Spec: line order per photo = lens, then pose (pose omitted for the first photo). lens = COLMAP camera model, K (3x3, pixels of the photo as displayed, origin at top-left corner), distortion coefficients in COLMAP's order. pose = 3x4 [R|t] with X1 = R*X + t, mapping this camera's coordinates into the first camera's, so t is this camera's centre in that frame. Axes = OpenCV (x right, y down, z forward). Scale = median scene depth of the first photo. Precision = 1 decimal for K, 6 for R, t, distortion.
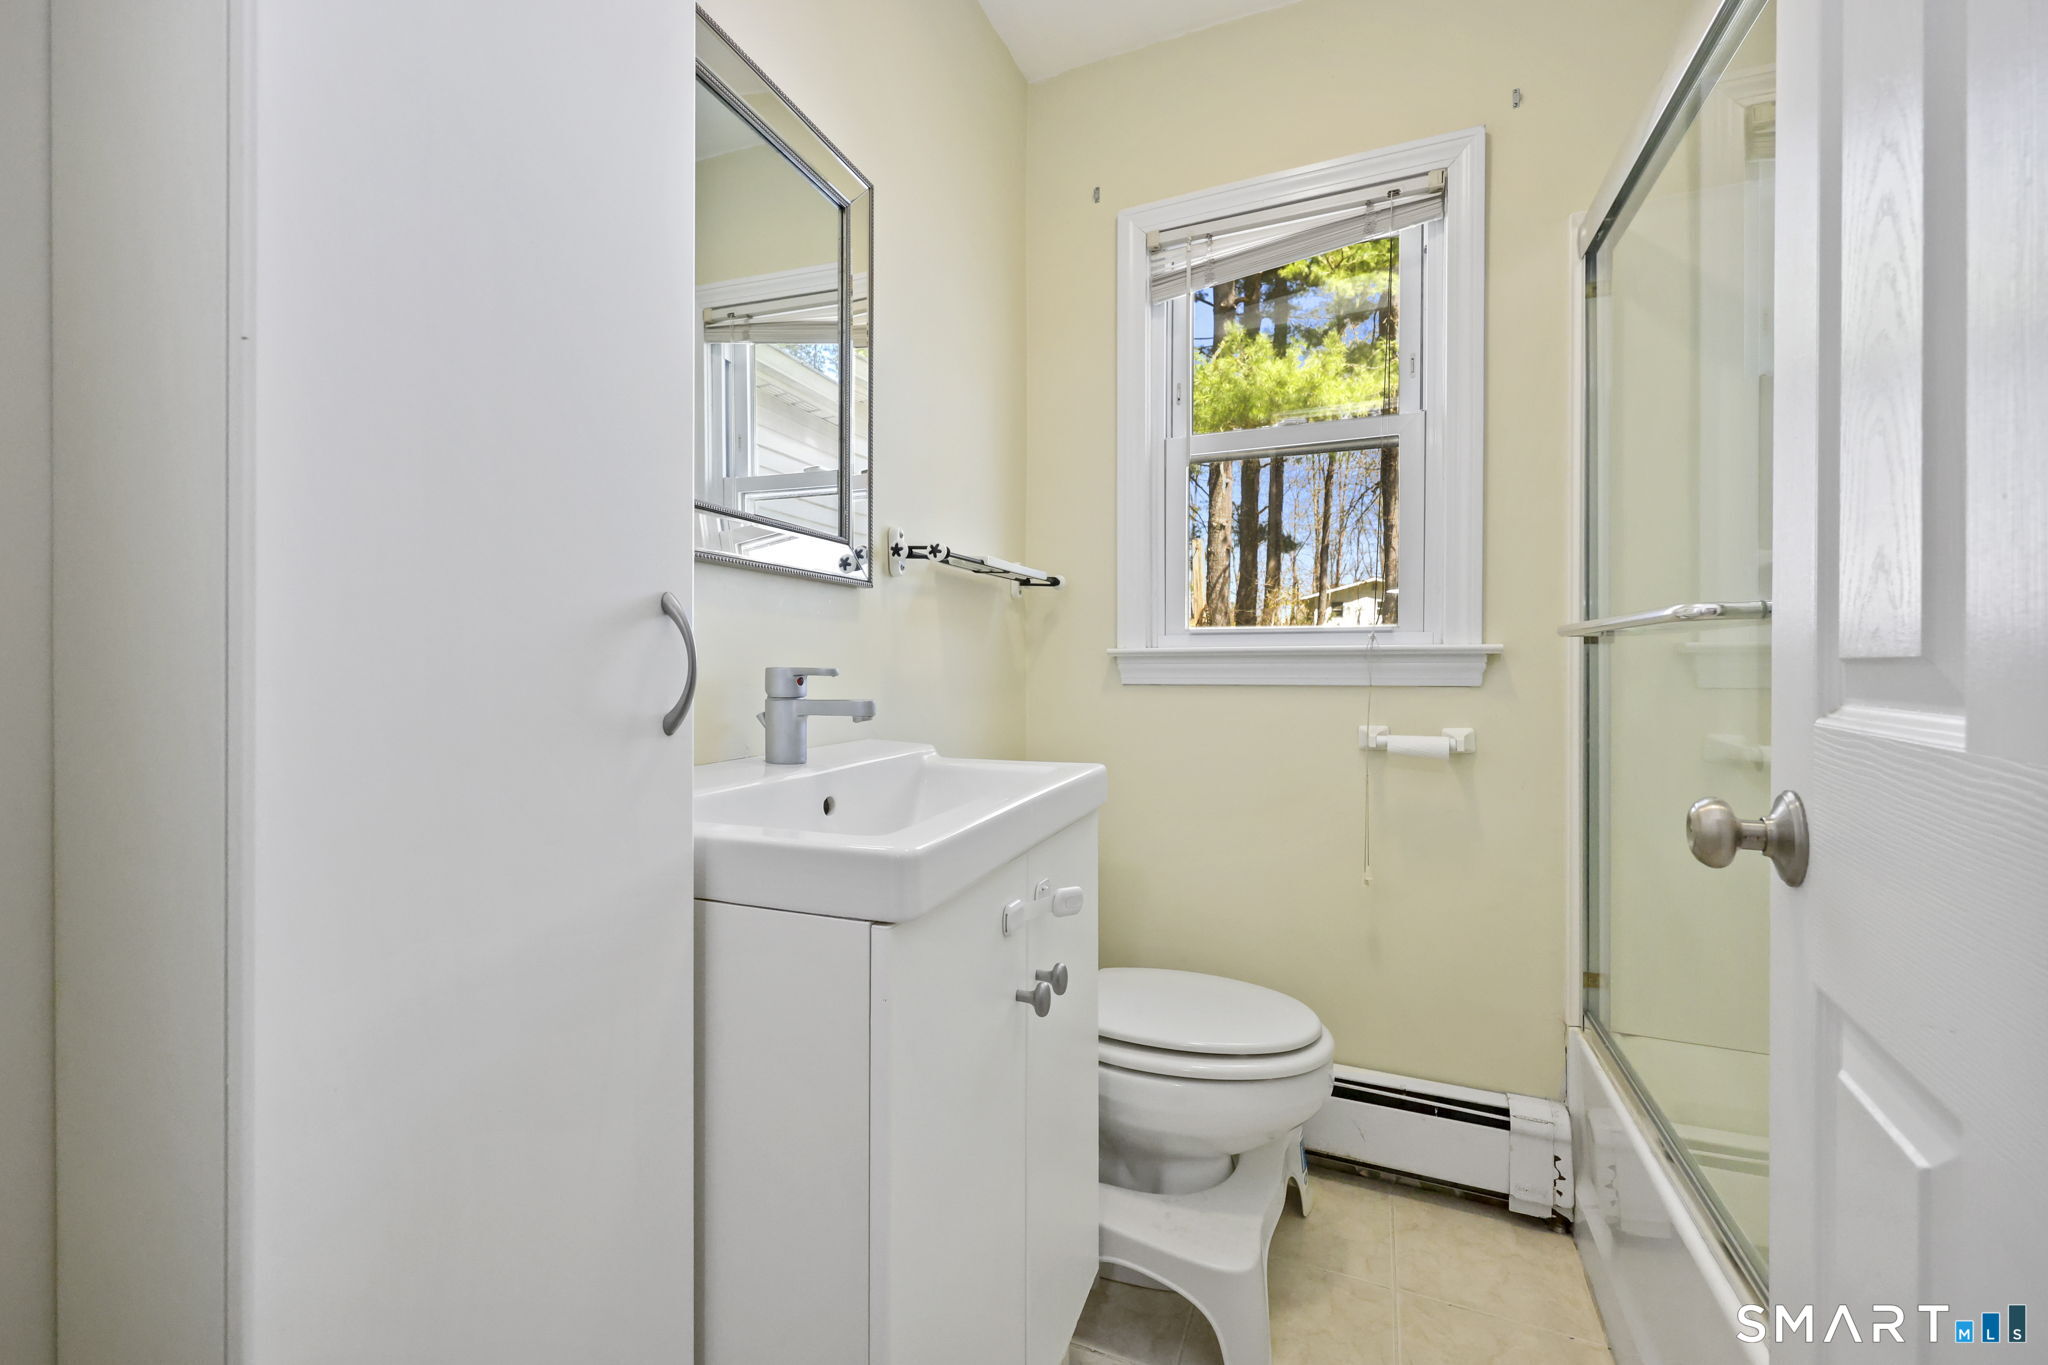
lens RADIAL K [[835.1, 0, 1025.8], [0, 835.1, 669.0], [0, 0, 1]] dist [0.000543, 0.000536]
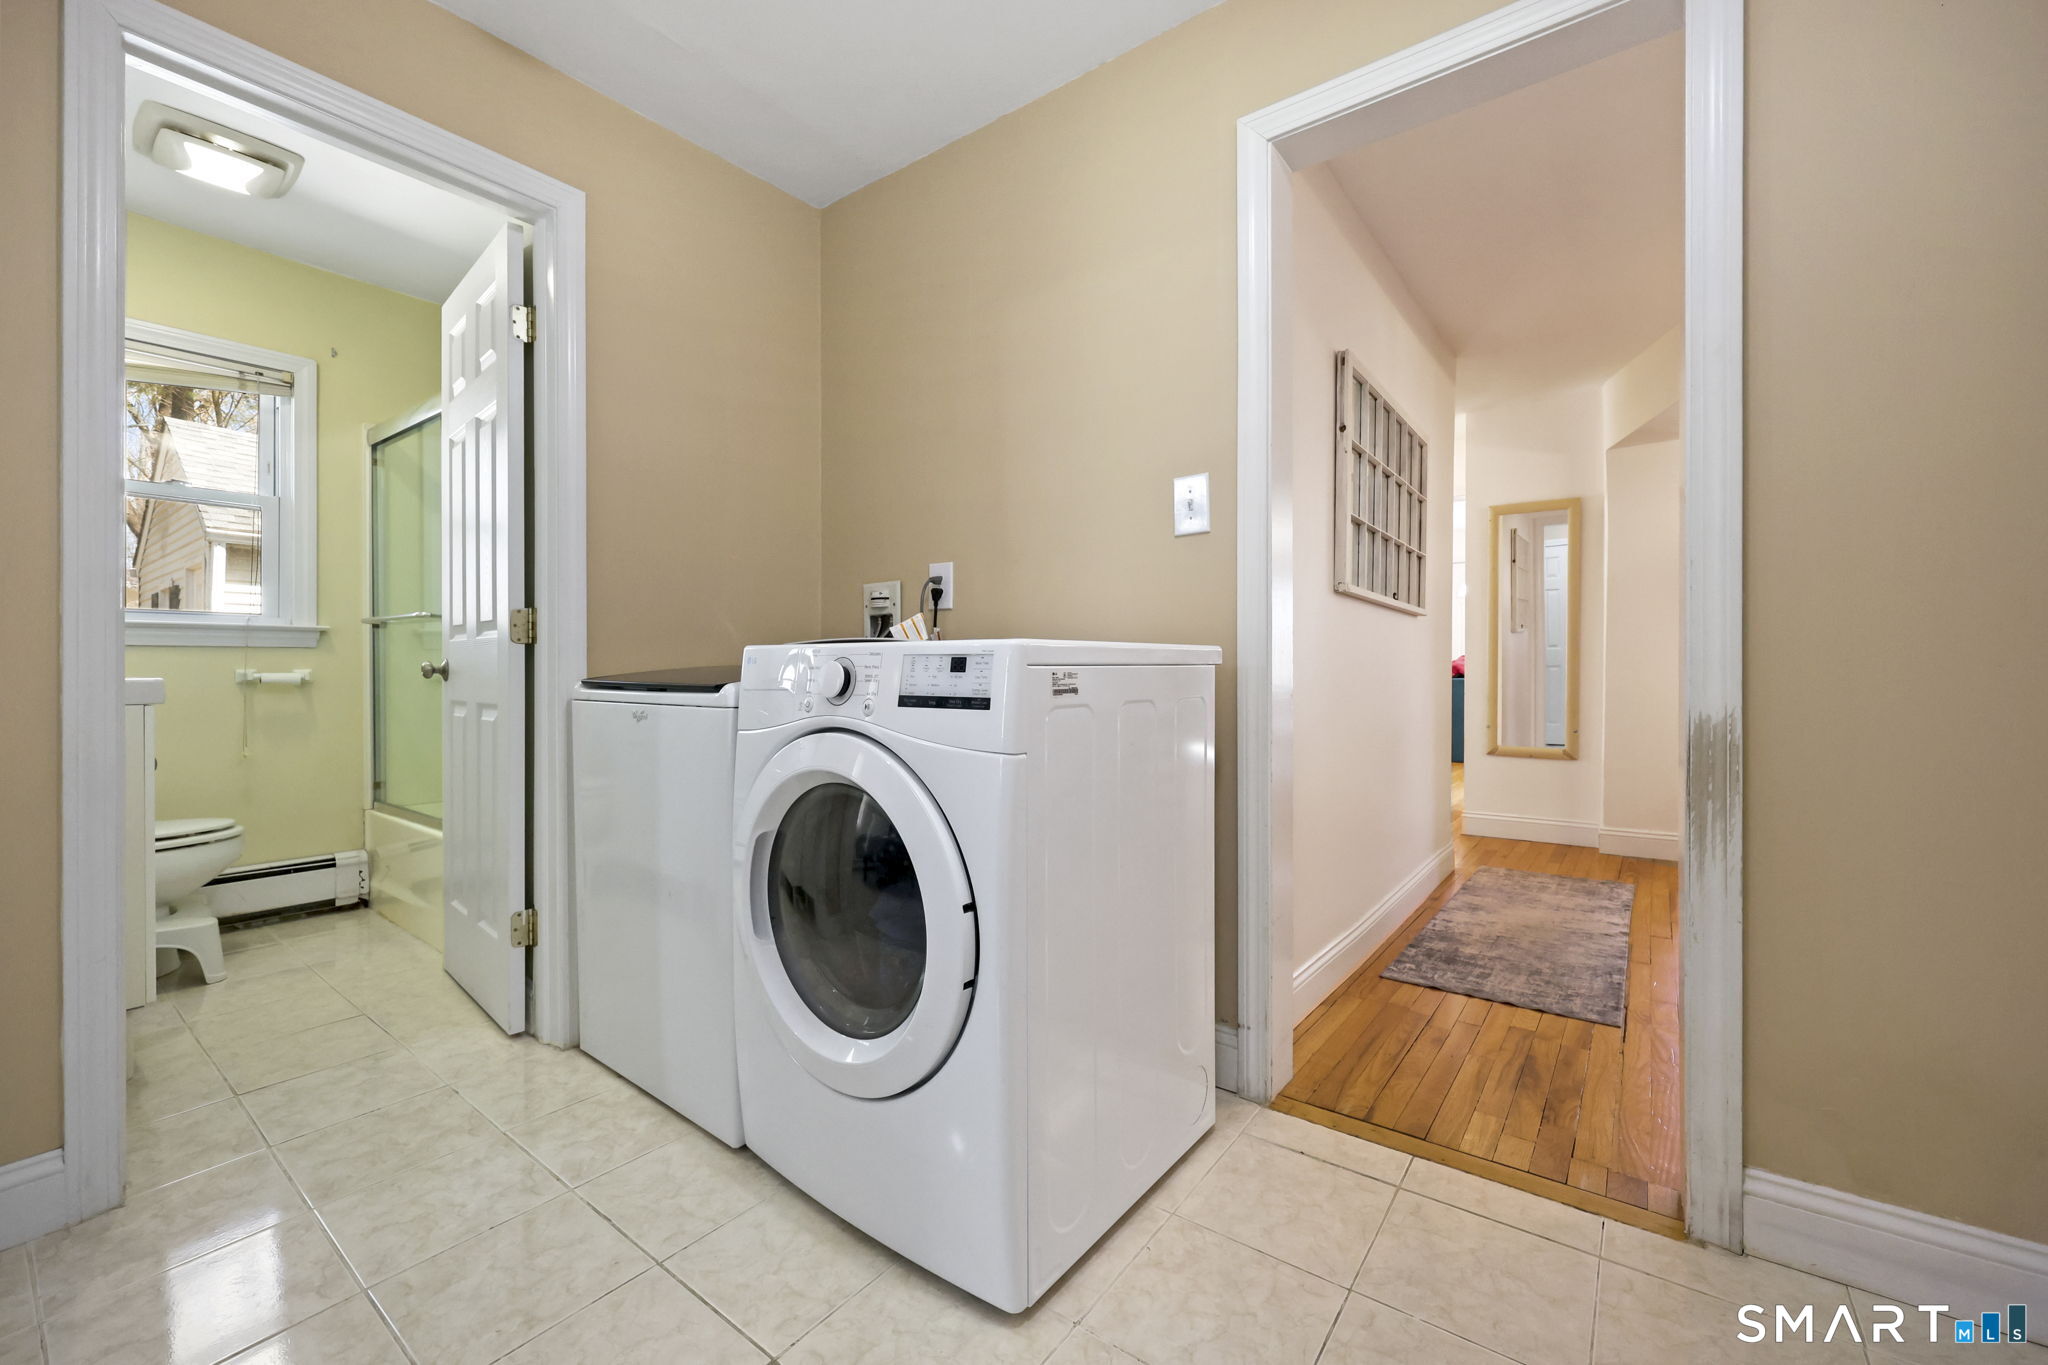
lens RADIAL K [[835.1, 0, 1028.5], [0, 835.1, 670.1], [0, 0, 1]] dist [0.000543, 0.000536]
pose [[0.263308, -0.004776, 0.964700, -0.927647], [0.004823, 0.999982, 0.003634, 0.077151], [-0.964700, 0.003696, 0.263326, -1.150986]]
